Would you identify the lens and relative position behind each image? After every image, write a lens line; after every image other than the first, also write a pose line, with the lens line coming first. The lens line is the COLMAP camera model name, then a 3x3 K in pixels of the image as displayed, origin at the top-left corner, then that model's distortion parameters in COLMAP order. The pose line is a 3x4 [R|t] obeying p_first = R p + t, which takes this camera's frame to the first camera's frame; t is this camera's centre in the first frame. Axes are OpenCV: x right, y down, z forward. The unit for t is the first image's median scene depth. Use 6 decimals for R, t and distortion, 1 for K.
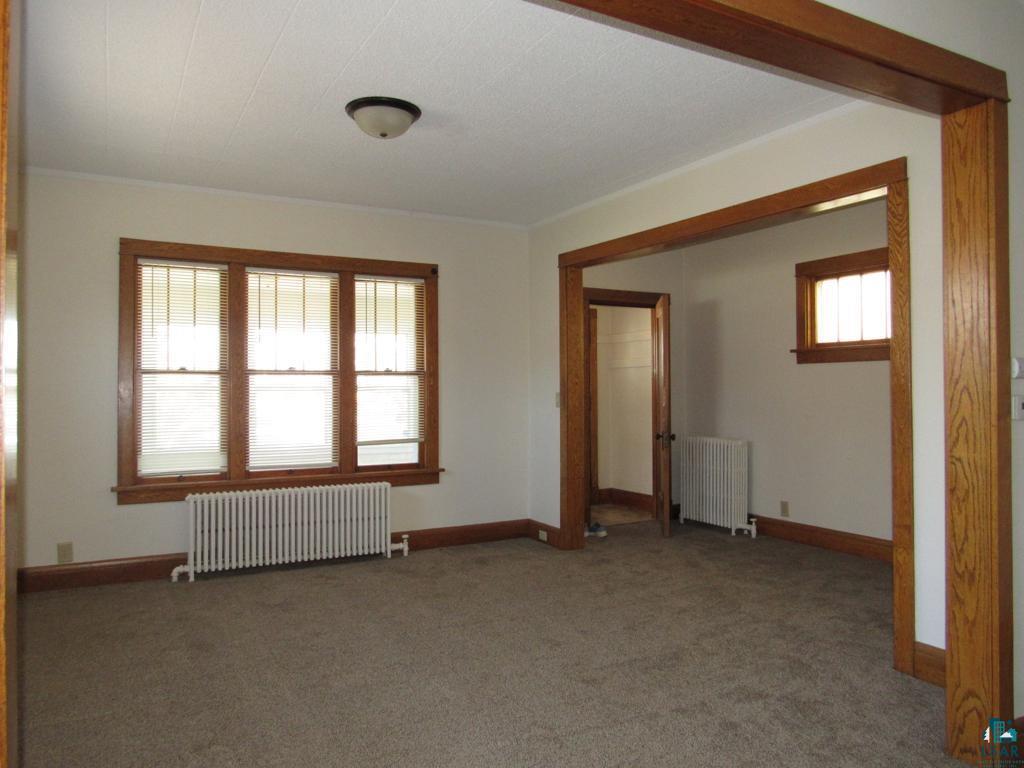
lens RADIAL K [[740.3, 0, 513.8], [0, 740.3, 387.1], [0, 0, 1]] dist [-0.011788, 0.002463]
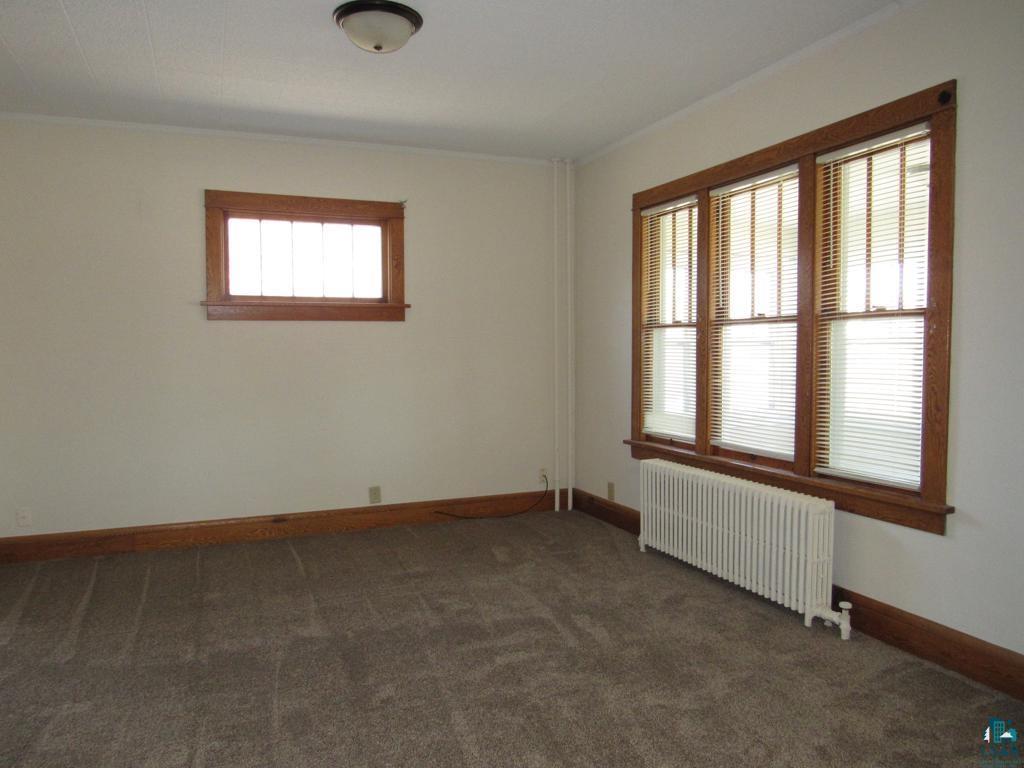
lens RADIAL K [[740.3, 0, 501.1], [0, 740.3, 380.9], [0, 0, 1]] dist [-0.011788, 0.002463]
pose [[-0.113734, 0.052249, -0.992136, 0.439891], [0.018132, 0.998559, 0.050508, -0.001802], [0.993346, -0.012245, -0.114518, 0.821220]]
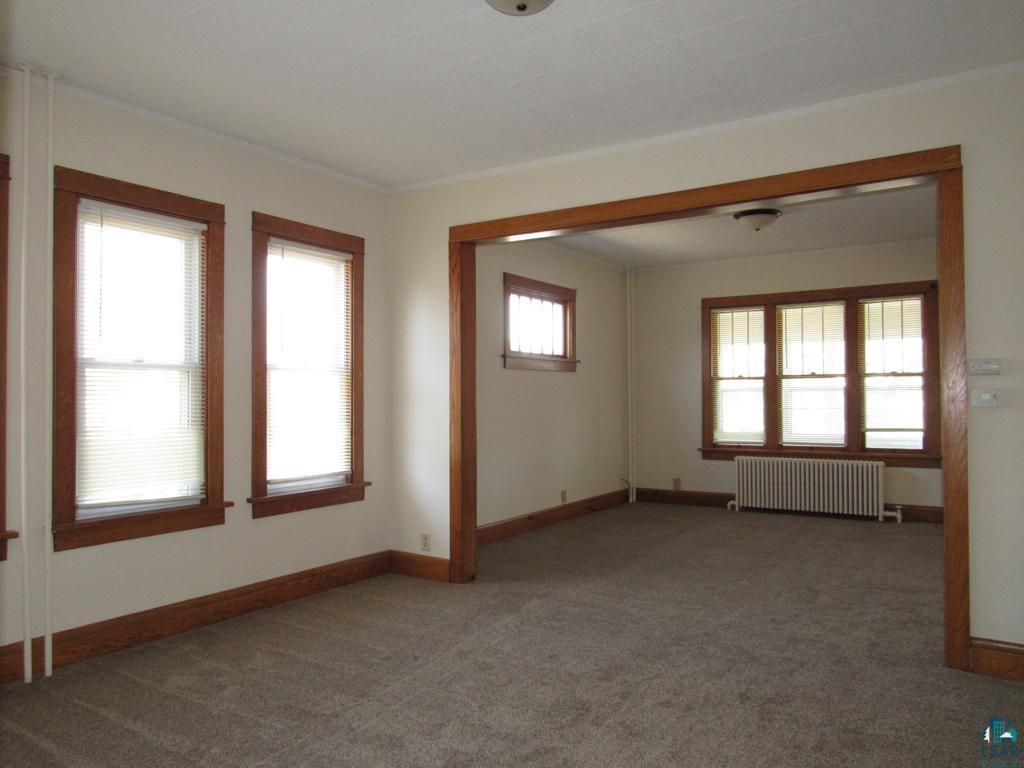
lens RADIAL K [[740.3, 0, 521.9], [0, 740.3, 385.1], [0, 0, 1]] dist [-0.011788, 0.002463]
pose [[0.480862, -0.015247, -0.876664, 0.642591], [0.012939, 0.999863, -0.010293, 0.003723], [0.876701, -0.006394, 0.480994, -0.140633]]
